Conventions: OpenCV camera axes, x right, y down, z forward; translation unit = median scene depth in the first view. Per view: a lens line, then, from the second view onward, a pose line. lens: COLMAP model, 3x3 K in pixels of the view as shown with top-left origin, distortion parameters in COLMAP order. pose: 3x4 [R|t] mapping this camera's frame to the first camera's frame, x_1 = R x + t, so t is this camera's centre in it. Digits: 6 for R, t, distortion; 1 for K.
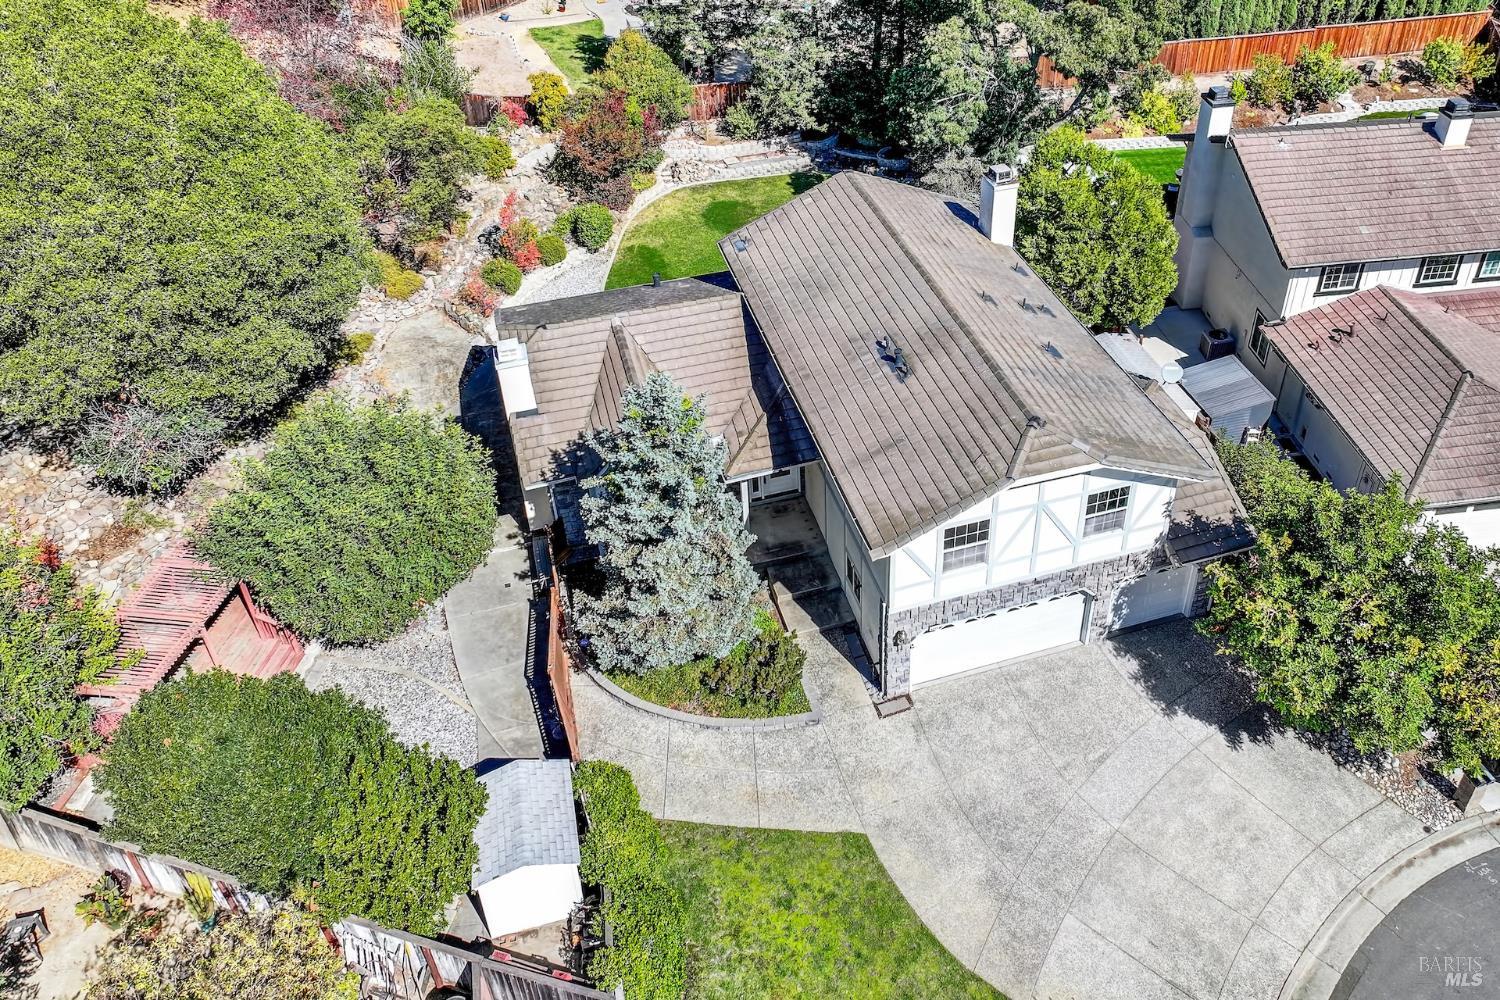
lens RADIAL K [[1190.0, 0, 856.4], [0, 1190.0, 364.2], [0, 0, 1]] dist [0.002817, 0.009986]
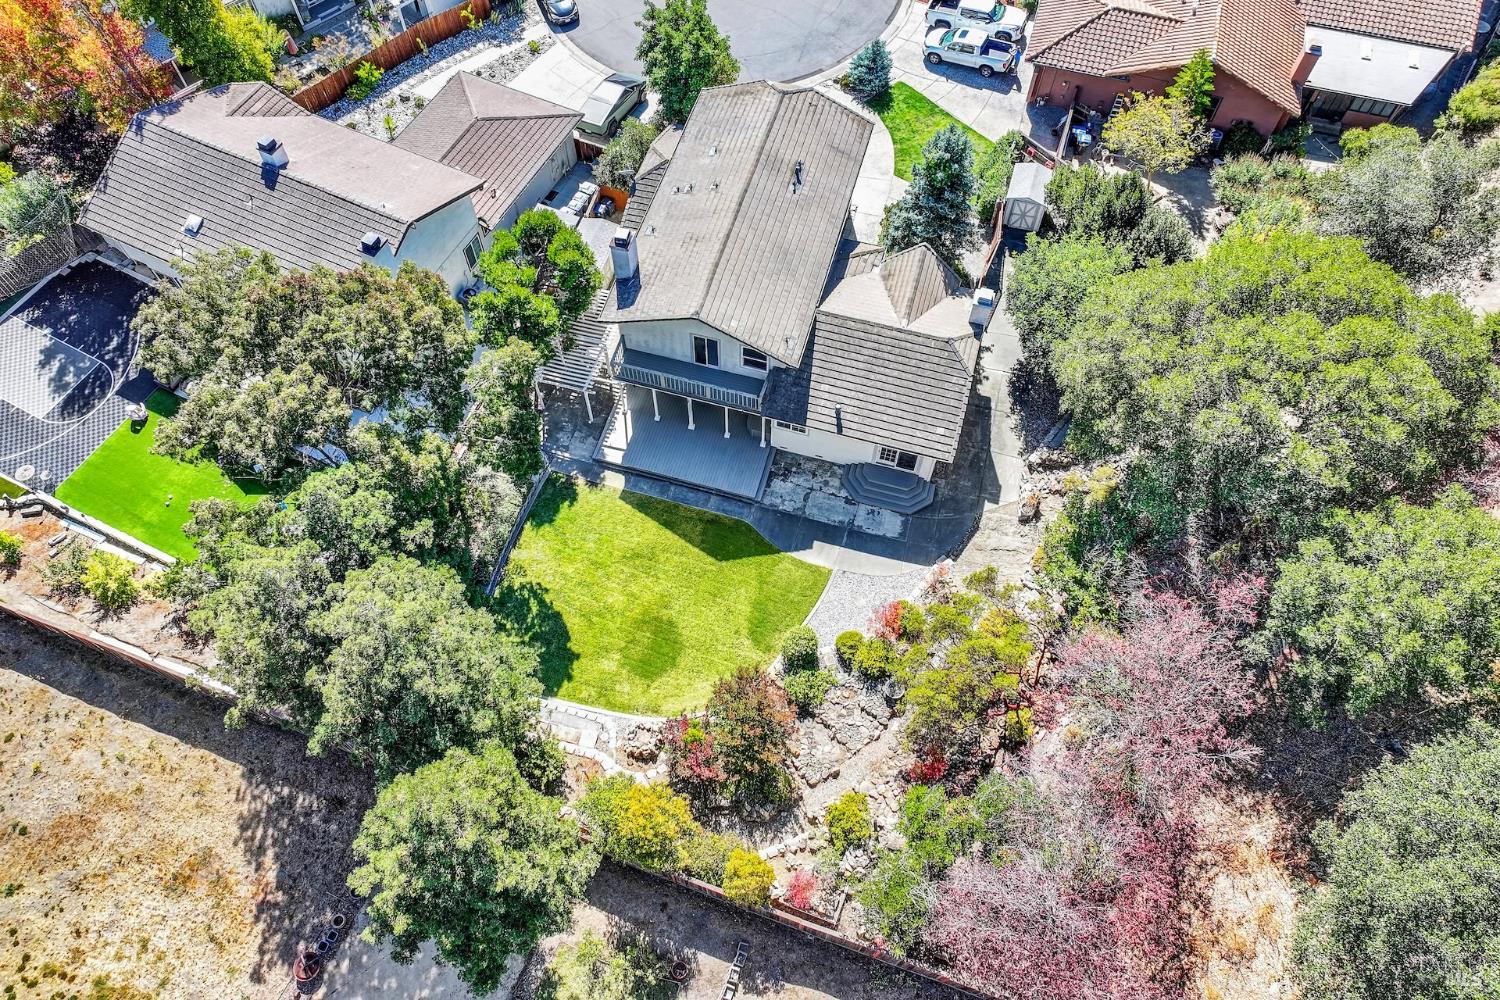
lens RADIAL K [[1053.3, 0, 759.1], [0, 1053.3, 427.3], [0, 0, 1]] dist [0.002454, 0.015302]
pose [[-0.827505, -0.483410, 0.285568, -0.583539], [0.307846, 0.034700, 0.950803, -1.590599], [-0.469537, 0.874706, 0.120102, 1.236656]]
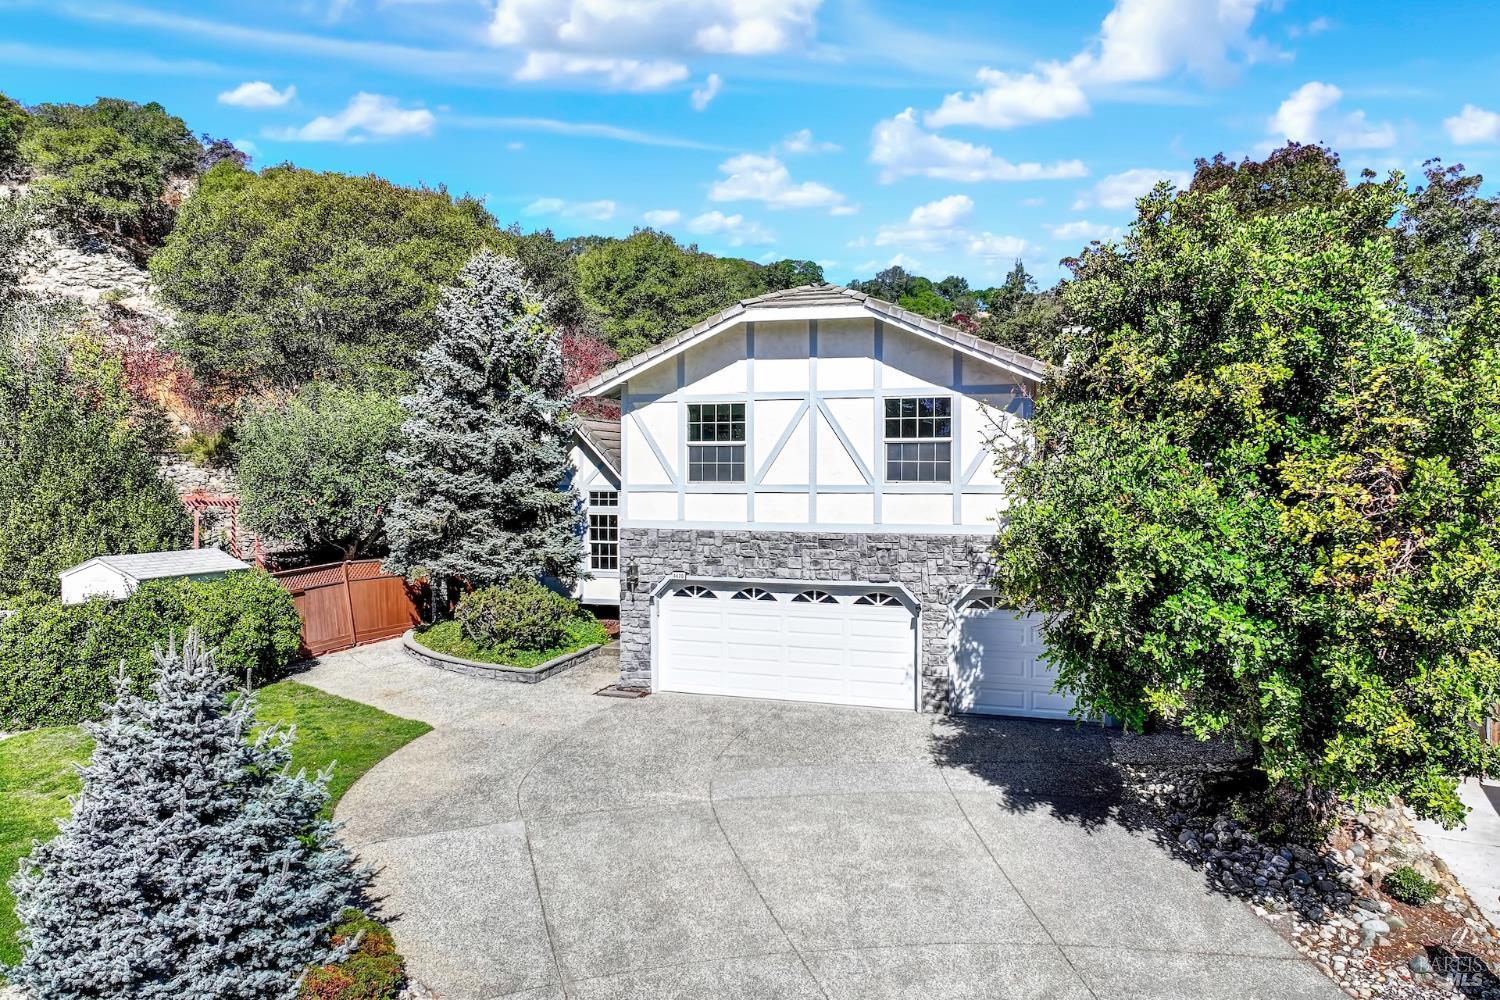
lens RADIAL K [[1053.3, 0, 753.4], [0, 1053.3, 496.3], [0, 0, 1]] dist [0.002454, 0.015302]
pose [[0.789886, 0.012076, -0.613135, 0.515999], [-0.347920, 0.832152, -0.431827, 0.455351], [0.505007, 0.554416, 0.661507, 0.559167]]
